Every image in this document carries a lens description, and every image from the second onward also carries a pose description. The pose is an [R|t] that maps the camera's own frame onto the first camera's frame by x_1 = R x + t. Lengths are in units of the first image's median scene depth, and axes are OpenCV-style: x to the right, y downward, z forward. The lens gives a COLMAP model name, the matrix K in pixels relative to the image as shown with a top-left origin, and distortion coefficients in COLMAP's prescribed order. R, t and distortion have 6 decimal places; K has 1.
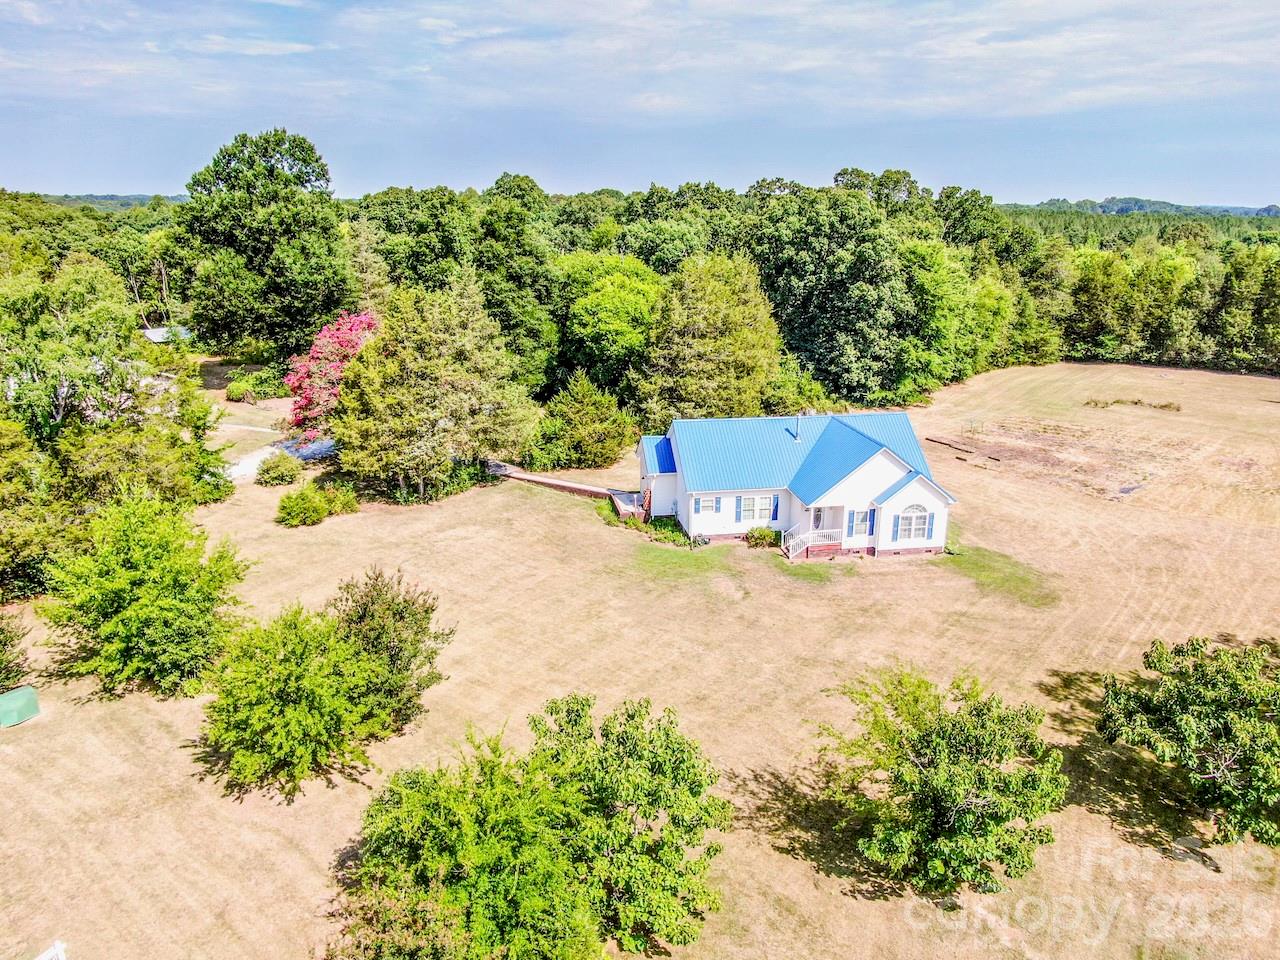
lens RADIAL K [[941.9, 0, 640.0], [0, 941.9, 480.0], [0, 0, 1]] dist [0.001623, 0.001207]
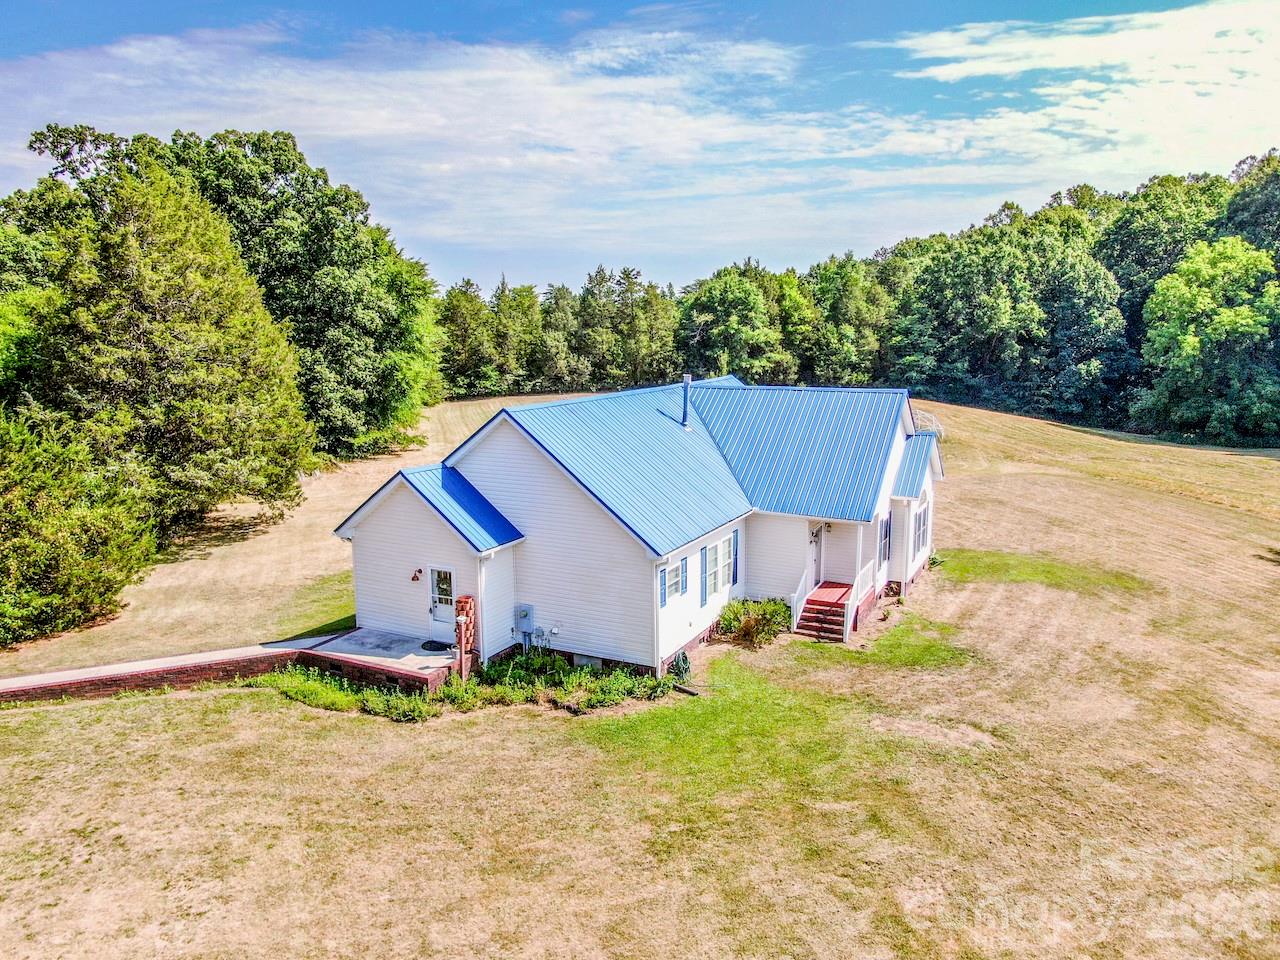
lens RADIAL K [[941.9, 0, 640.0], [0, 941.9, 480.0], [0, 0, 1]] dist [0.001623, 0.001207]
pose [[0.610854, -0.144658, 0.778416, -0.129985], [0.238899, 0.971019, -0.007023, -0.009054], [-0.754841, 0.190253, 0.627710, 0.374626]]
